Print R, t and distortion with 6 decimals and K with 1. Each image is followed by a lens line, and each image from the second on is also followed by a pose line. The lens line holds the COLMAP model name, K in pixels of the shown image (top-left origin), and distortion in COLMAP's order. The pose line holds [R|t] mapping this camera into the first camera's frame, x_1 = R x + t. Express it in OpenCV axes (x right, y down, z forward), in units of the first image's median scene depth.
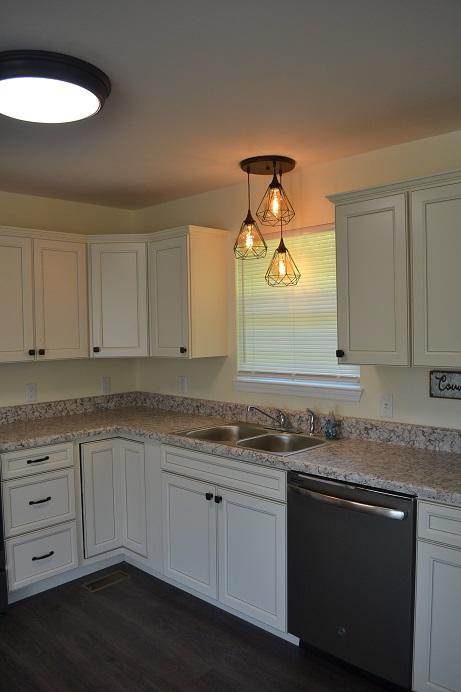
lens RADIAL K [[556.8, 0, 230.2], [0, 556.8, 347.6], [0, 0, 1]] dist [-0.080597, 0.011354]
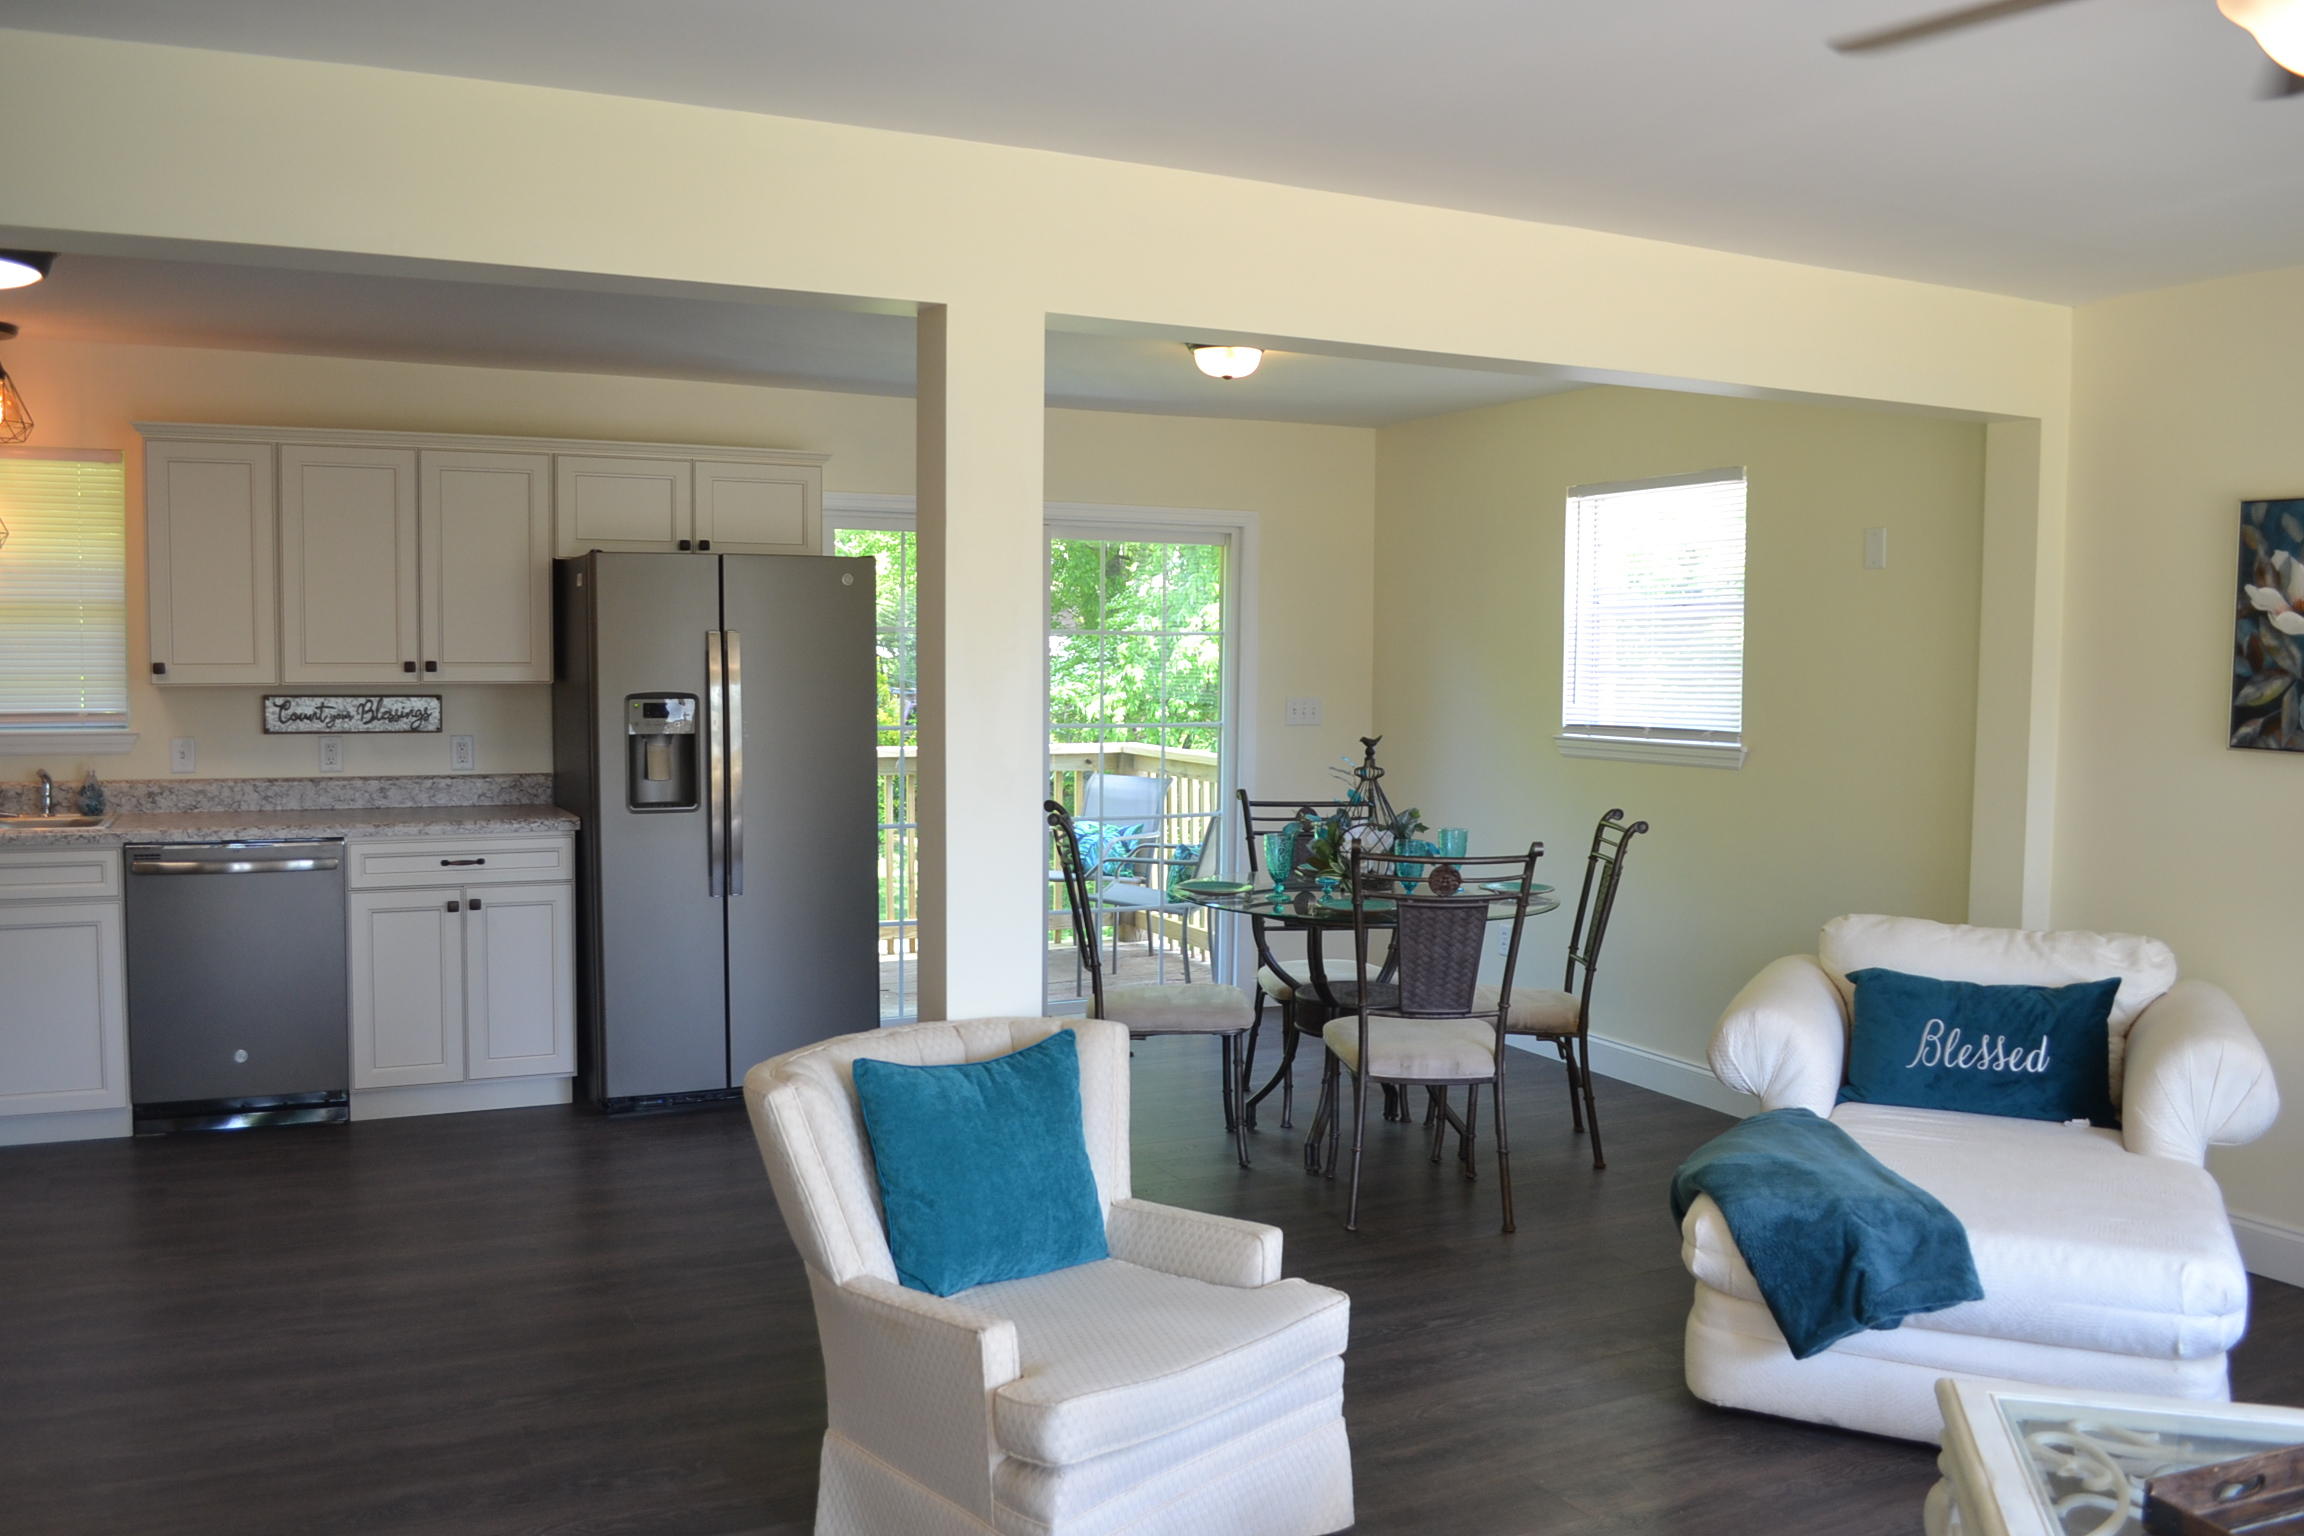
lens RADIAL K [[1853.9, 0, 1149.6], [0, 1853.9, 772.5], [0, 0, 1]] dist [-0.080597, 0.011354]
pose [[0.330794, -0.036376, 0.943002, -1.183649], [0.021182, 0.999291, 0.031117, 0.076222], [-0.943465, 0.009682, 0.331330, -0.662421]]
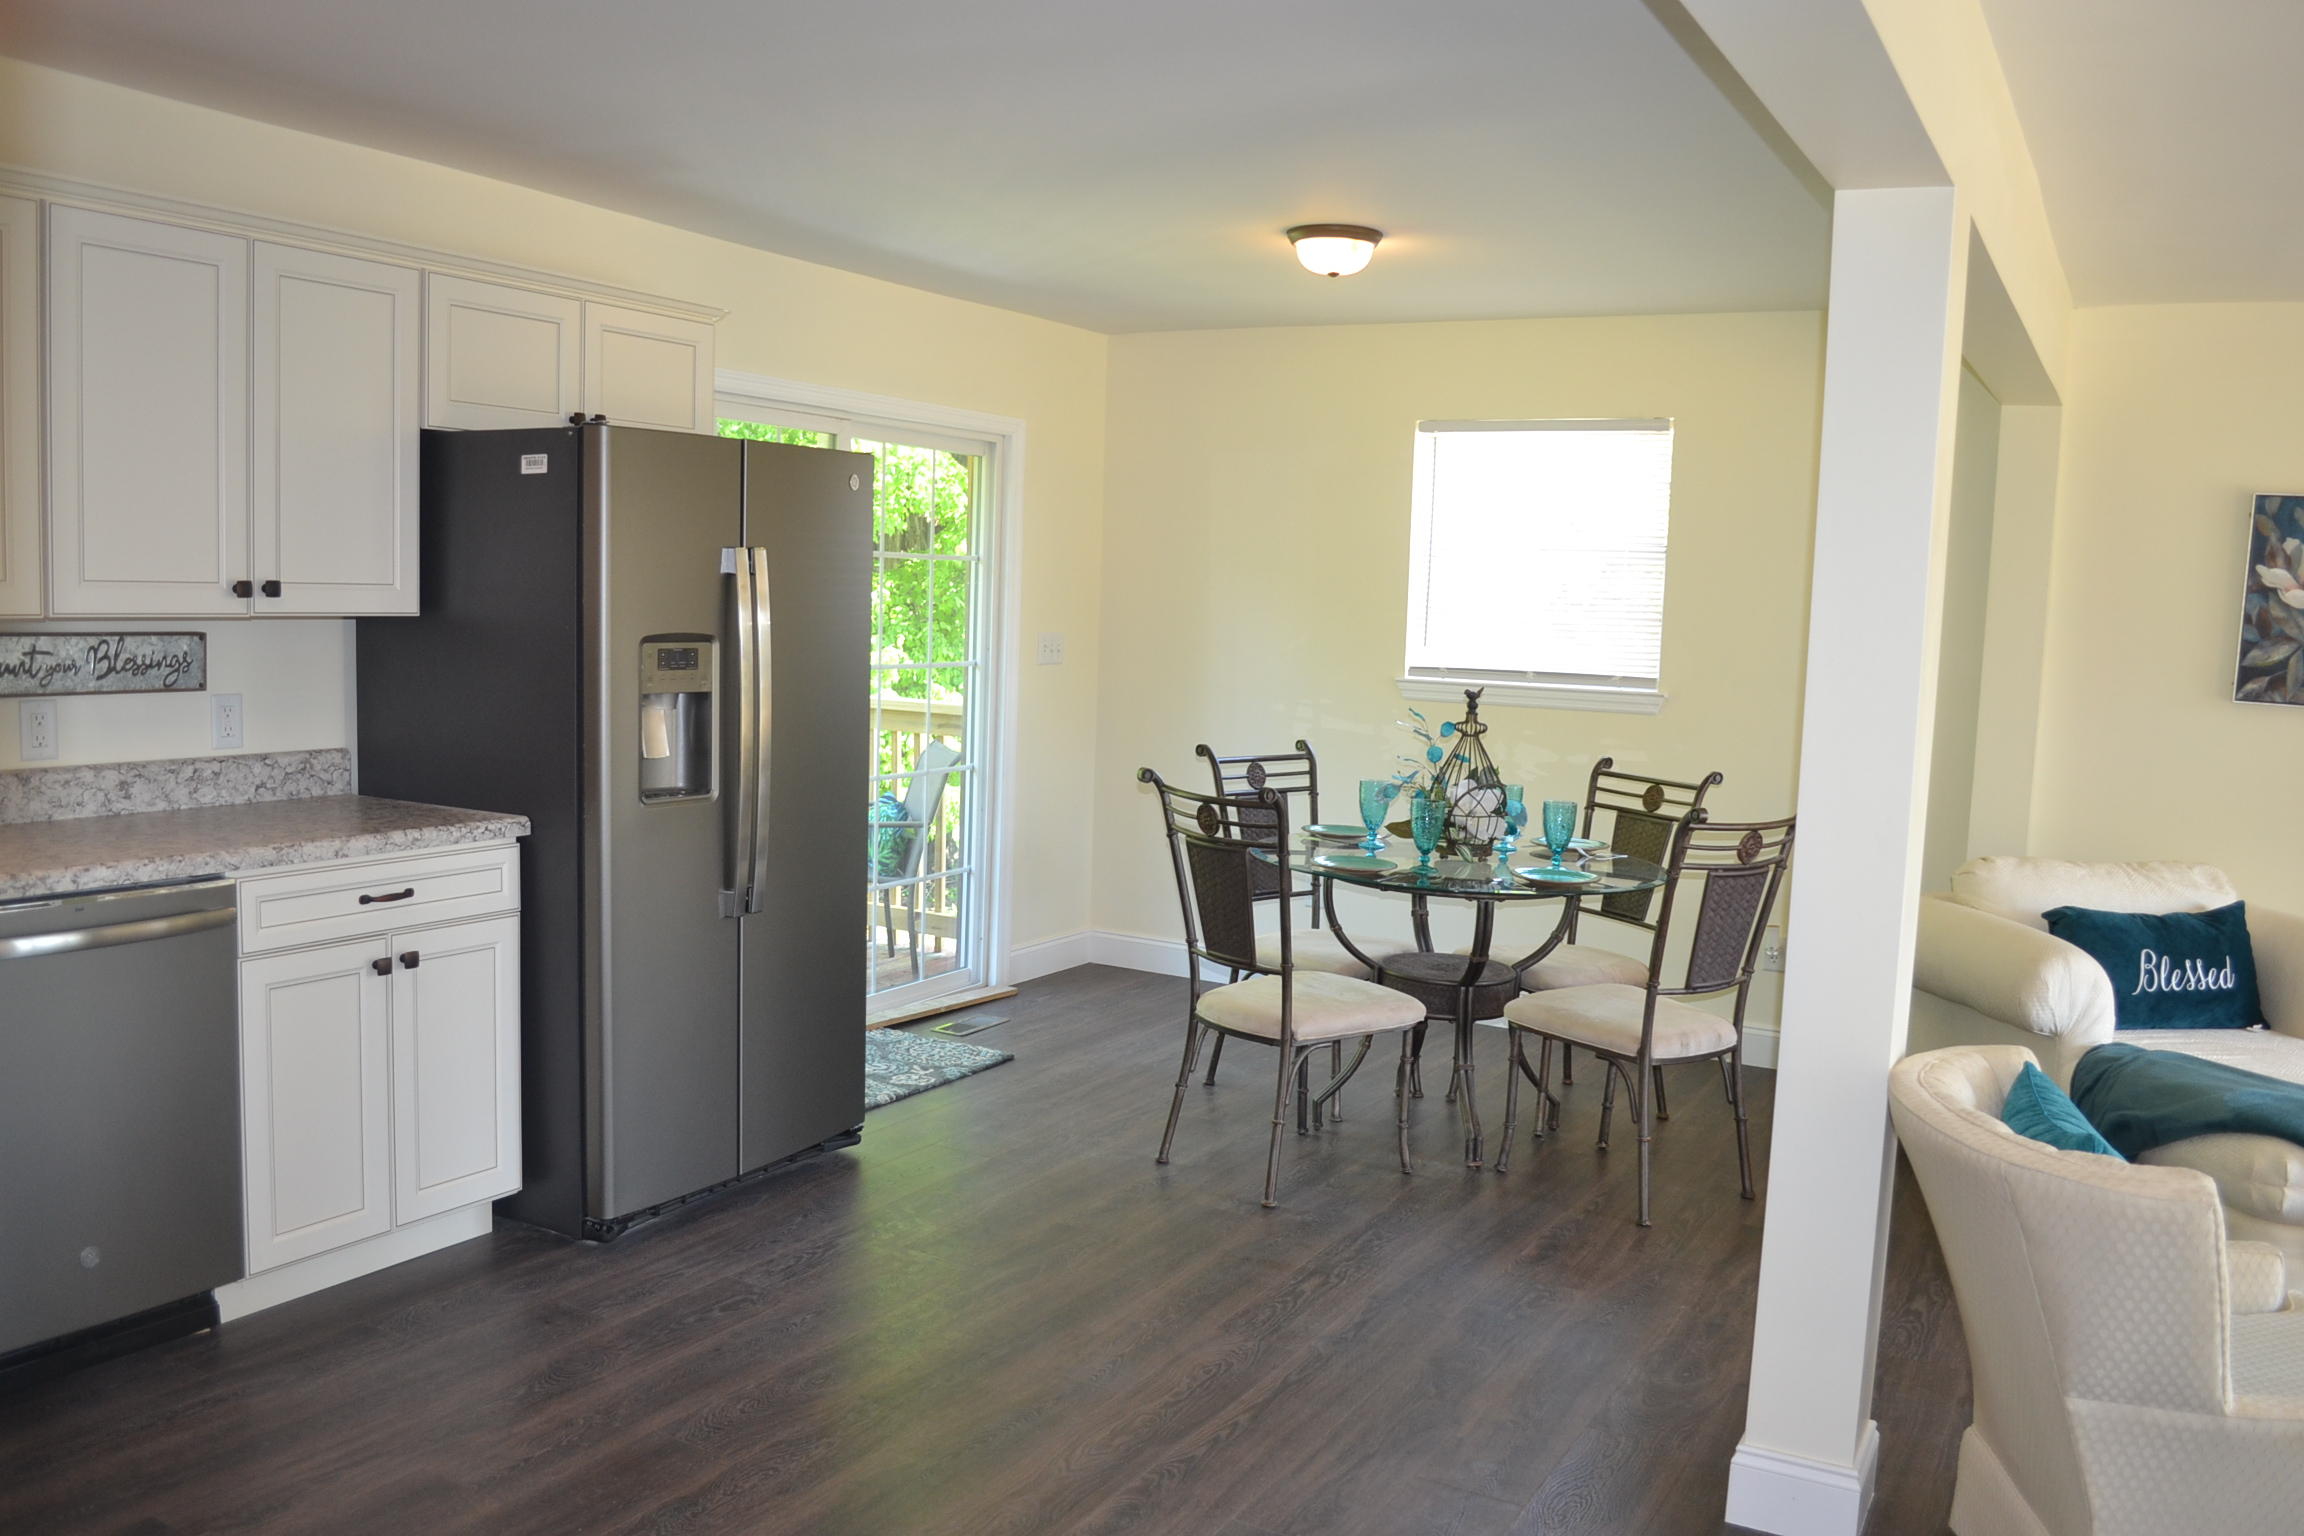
lens RADIAL K [[1853.9, 0, 1160.7], [0, 1853.9, 773.1], [0, 0, 1]] dist [-0.080597, 0.011354]
pose [[-0.258507, -0.084506, 0.962306, -0.941806], [0.007349, 0.995965, 0.089436, 0.028114], [-0.965981, 0.030192, -0.256843, 0.403556]]
